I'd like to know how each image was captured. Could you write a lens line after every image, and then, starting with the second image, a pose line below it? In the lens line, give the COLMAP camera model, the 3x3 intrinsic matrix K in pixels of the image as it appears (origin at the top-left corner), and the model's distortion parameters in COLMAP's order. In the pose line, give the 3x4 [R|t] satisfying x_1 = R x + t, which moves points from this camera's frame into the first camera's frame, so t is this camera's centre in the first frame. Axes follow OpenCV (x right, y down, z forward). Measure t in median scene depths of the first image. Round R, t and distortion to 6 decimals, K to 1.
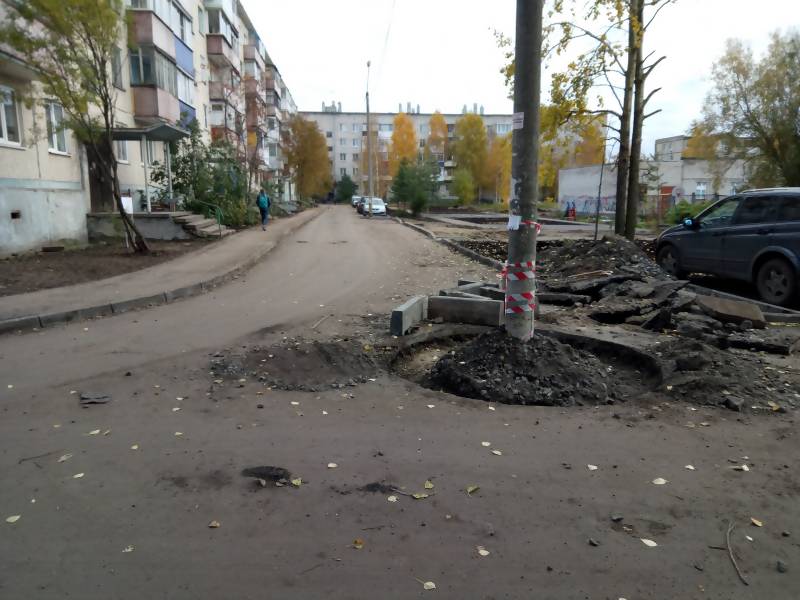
lens RADIAL K [[595.3, 0, 398.2], [0, 595.3, 296.7], [0, 0, 1]] dist [0.039756, -0.048326]
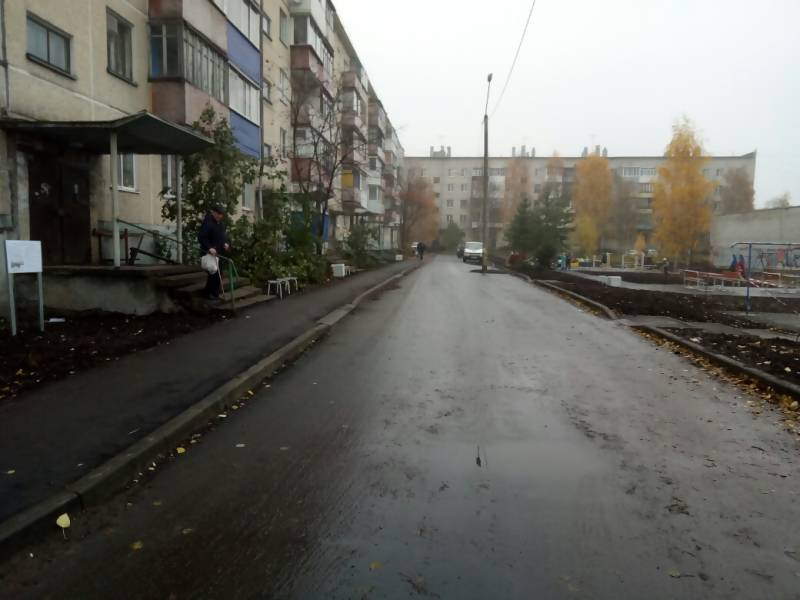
lens RADIAL K [[595.3, 0, 398.2], [0, 595.3, 296.7], [0, 0, 1]] dist [0.039756, -0.048326]
pose [[0.984778, 0.027497, -0.171631, -0.017418], [-0.041054, 0.996266, -0.075946, -0.026992], [0.168901, 0.081836, 0.982230, 0.161884]]
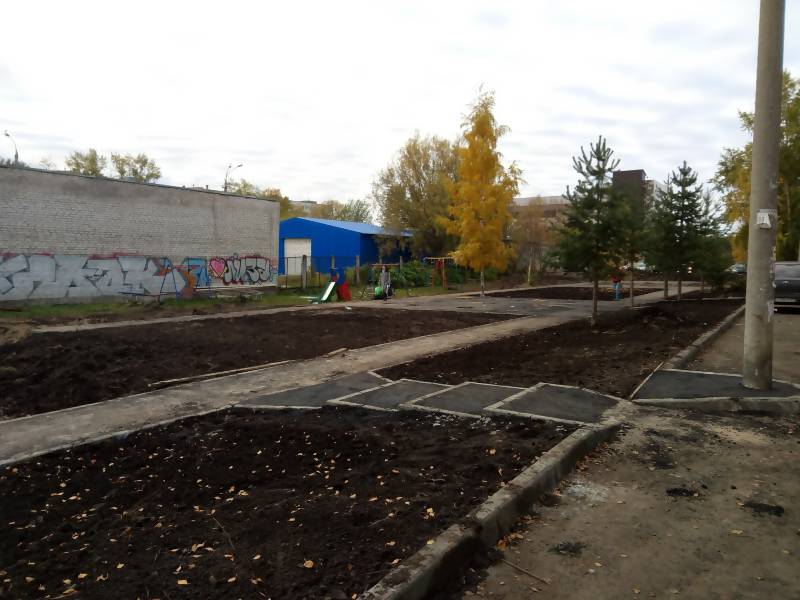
lens RADIAL K [[599.2, 0, 401.1], [0, 599.2, 295.5], [0, 0, 1]] dist [0.009243, -0.005731]
pose [[-0.781386, -0.040066, 0.622761, -0.098000], [0.095904, 0.978372, 0.183277, -0.240469], [-0.616635, 0.202936, -0.760643, 1.457705]]
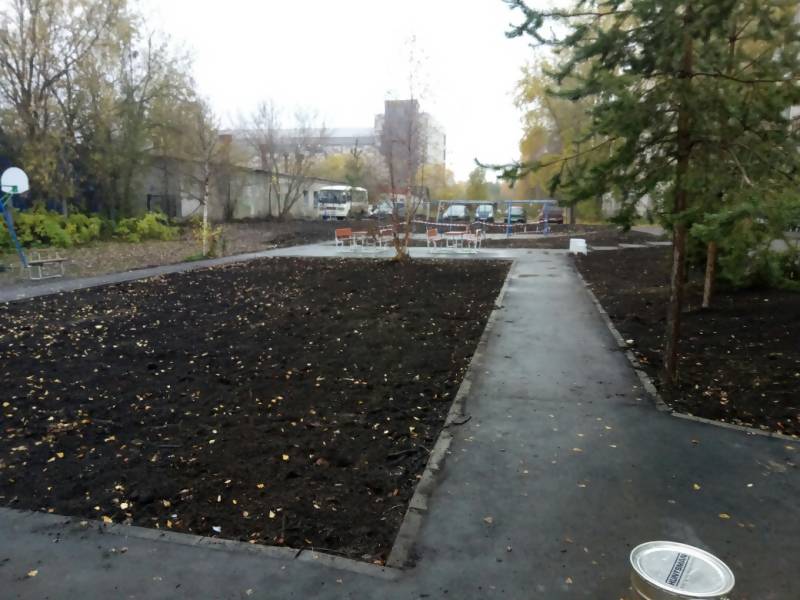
lens RADIAL K [[599.2, 0, 401.1], [0, 599.2, 295.5], [0, 0, 1]] dist [0.009243, -0.005731]
pose [[-0.951874, -0.050440, 0.302309, 0.064562], [0.043459, 0.954186, 0.296042, -0.157994], [-0.303391, 0.294933, -0.906073, 0.992494]]
